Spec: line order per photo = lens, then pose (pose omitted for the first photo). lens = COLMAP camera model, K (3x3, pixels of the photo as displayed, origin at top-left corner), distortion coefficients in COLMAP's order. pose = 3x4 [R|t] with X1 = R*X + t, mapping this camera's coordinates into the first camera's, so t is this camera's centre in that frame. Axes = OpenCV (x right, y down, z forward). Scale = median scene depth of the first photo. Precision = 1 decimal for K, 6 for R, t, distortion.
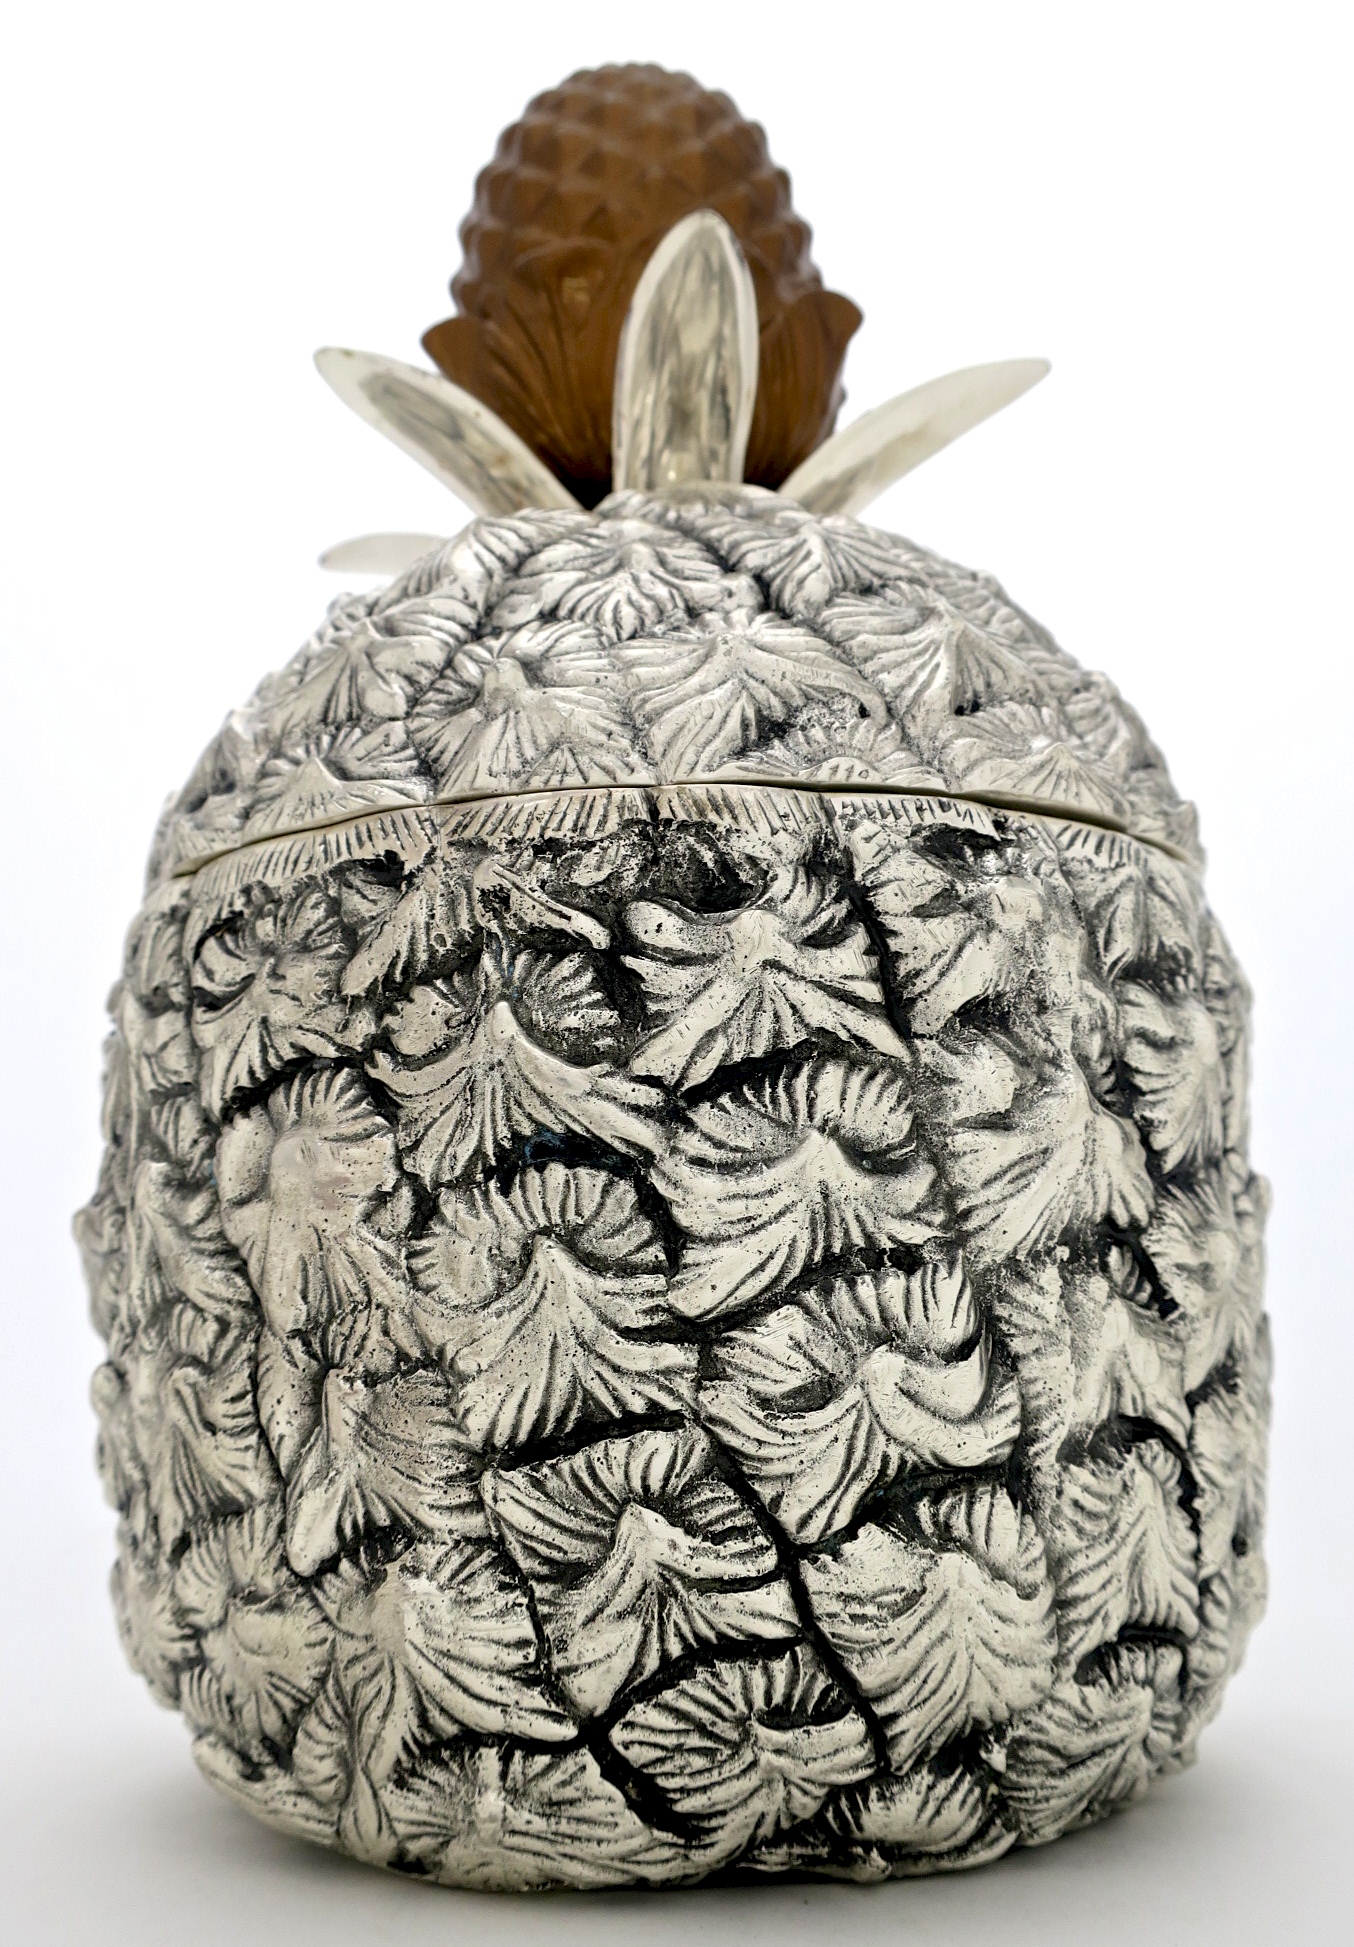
lens RADIAL K [[1720.5, 0, 661.5], [0, 1720.5, 972.9], [0, 0, 1]] dist [0.002878, -0.009255]
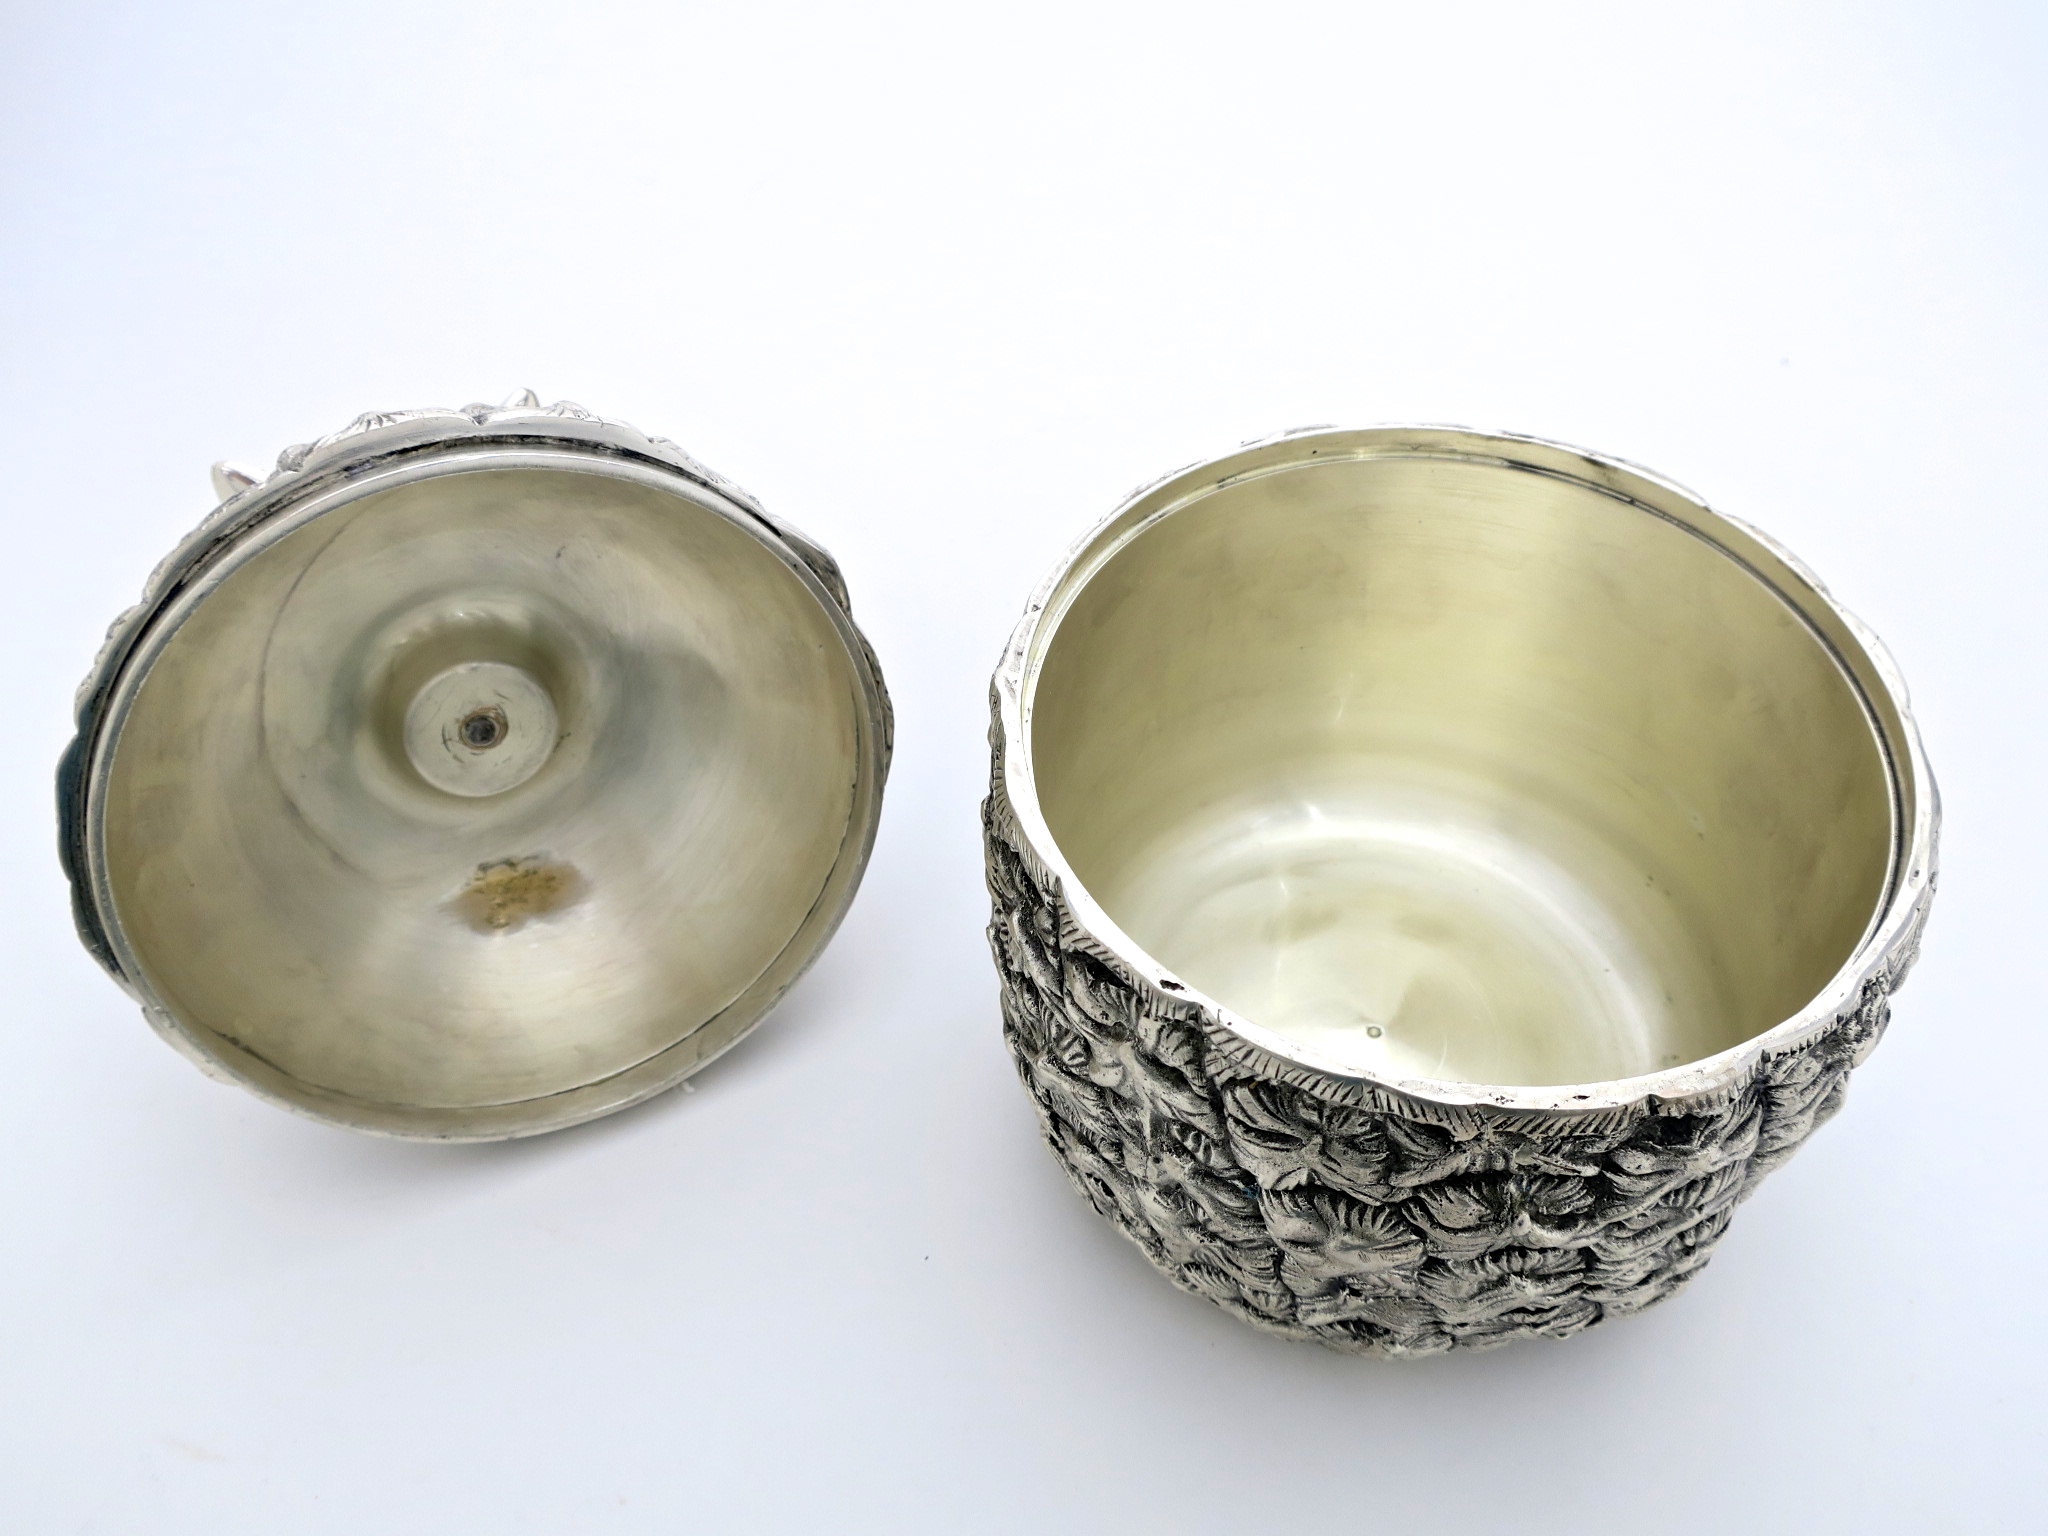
lens RADIAL K [[1696.6, 0, 1020.3], [0, 1696.6, 765.0], [0, 0, 1]] dist [-0.005230, -0.000892]
pose [[0.970004, -0.183952, 0.158912, -0.638236], [-0.044770, 0.507355, 0.860573, -1.334055], [-0.238929, -0.841874, 0.483901, 0.713009]]
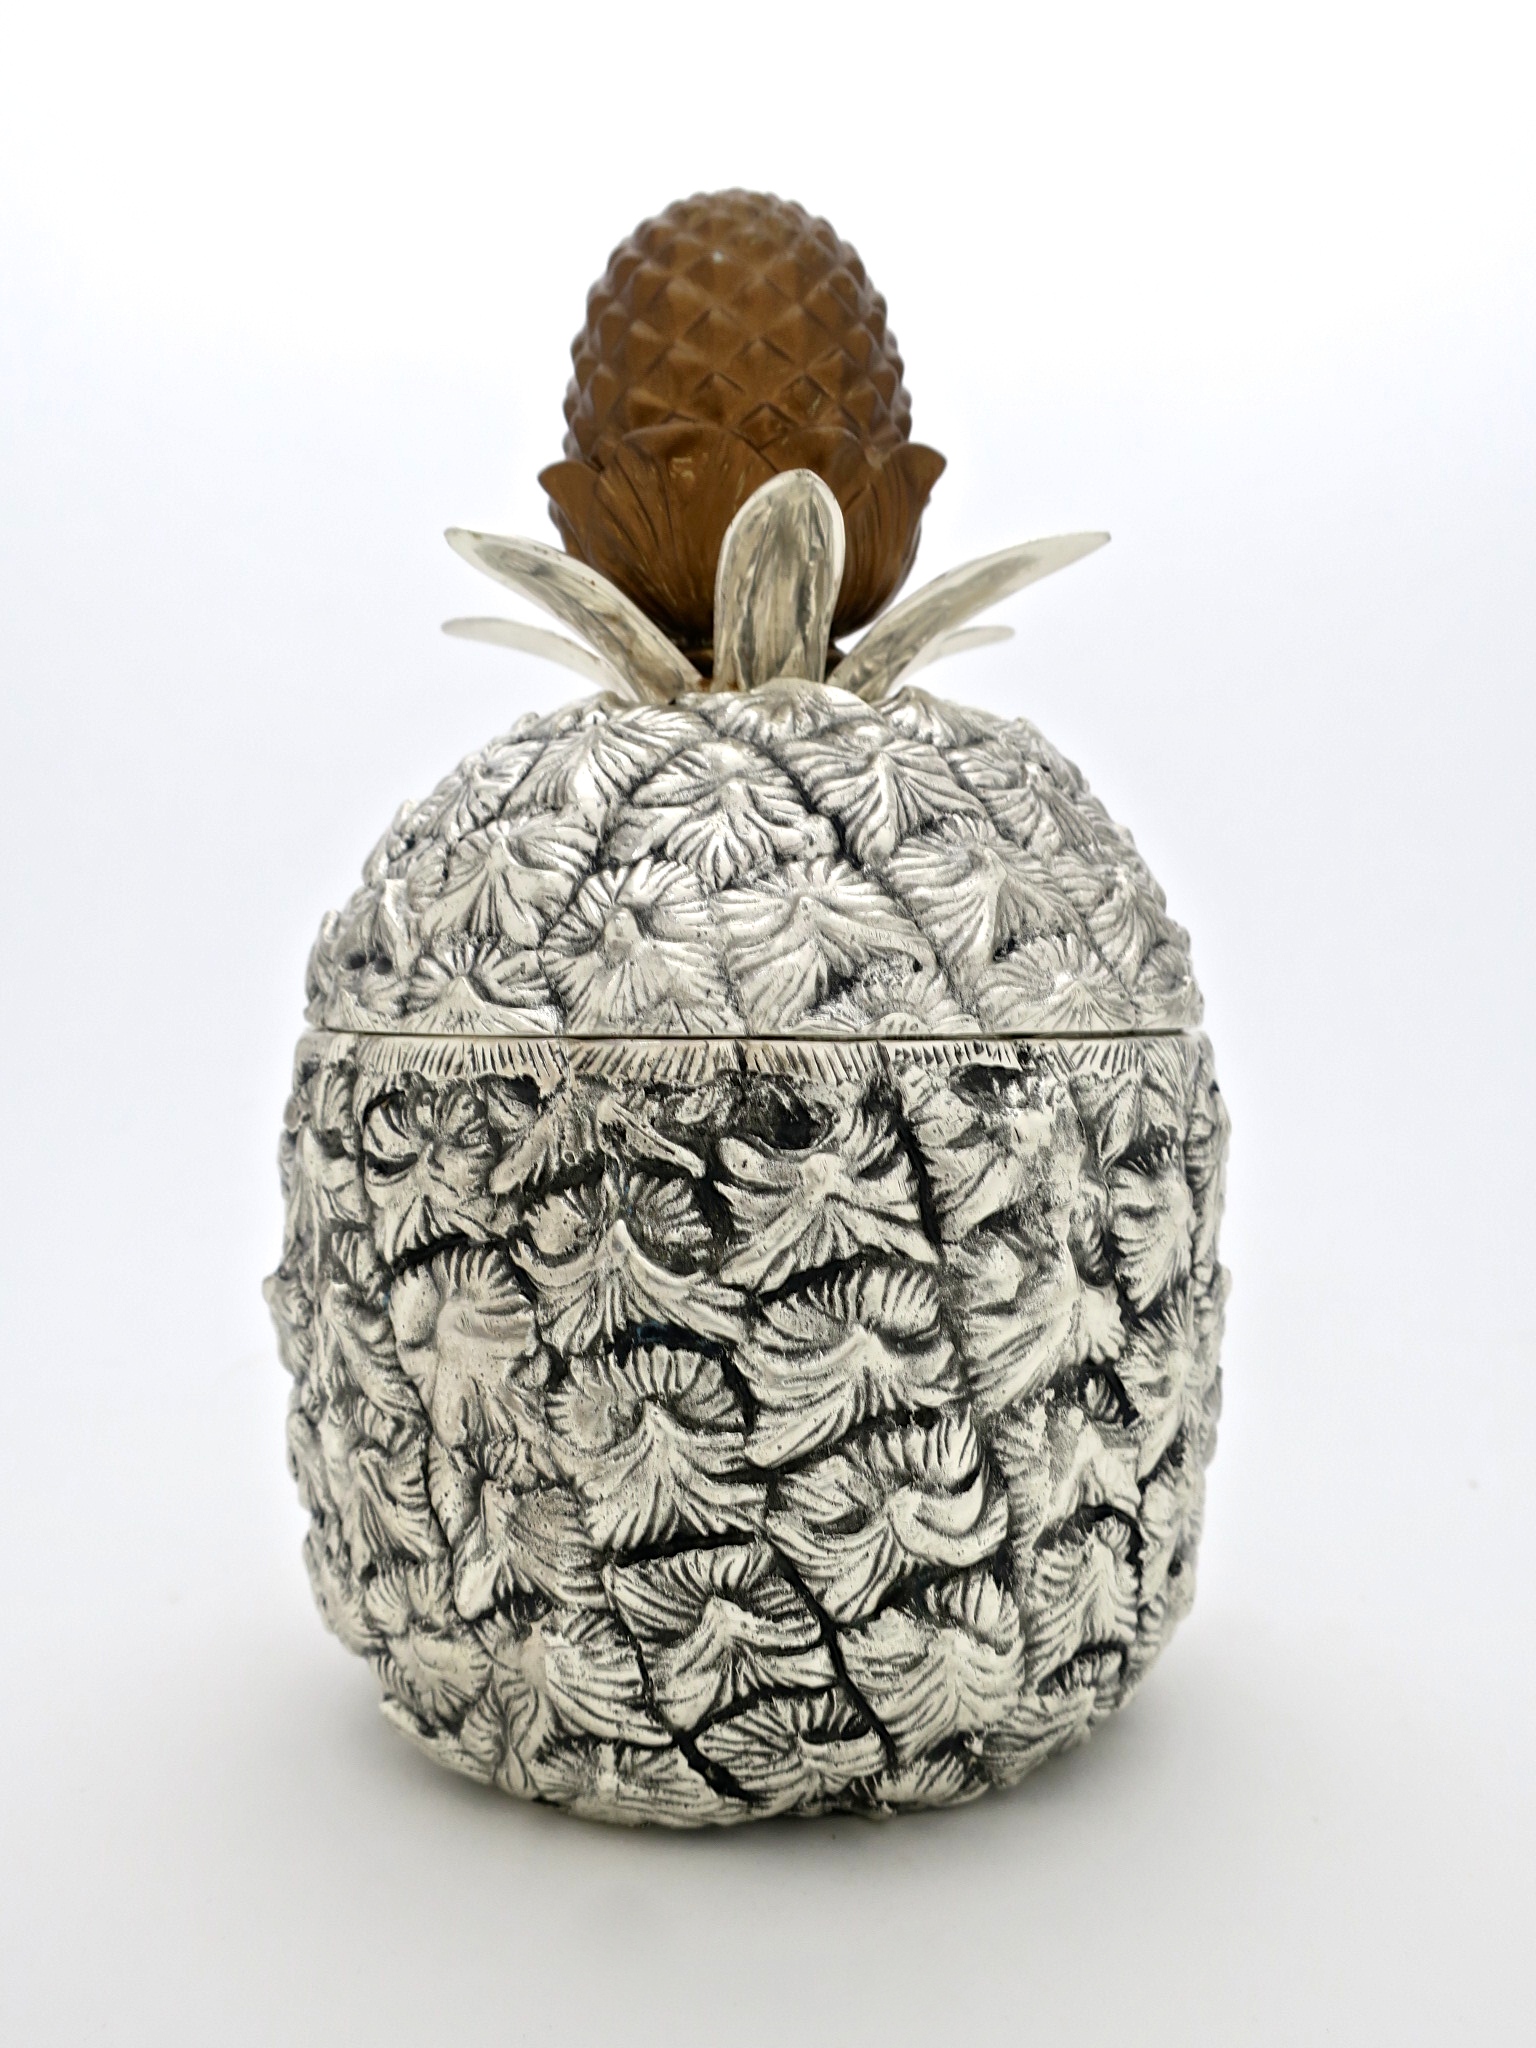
lens RADIAL K [[1696.6, 0, 785.9], [0, 1696.6, 1027.4], [0, 0, 1]] dist [-0.005230, -0.000892]
pose [[0.999329, 0.023369, 0.028215, -0.008571], [-0.029050, 0.974701, 0.221616, -0.391670], [-0.022322, -0.222287, 0.974726, -0.185144]]
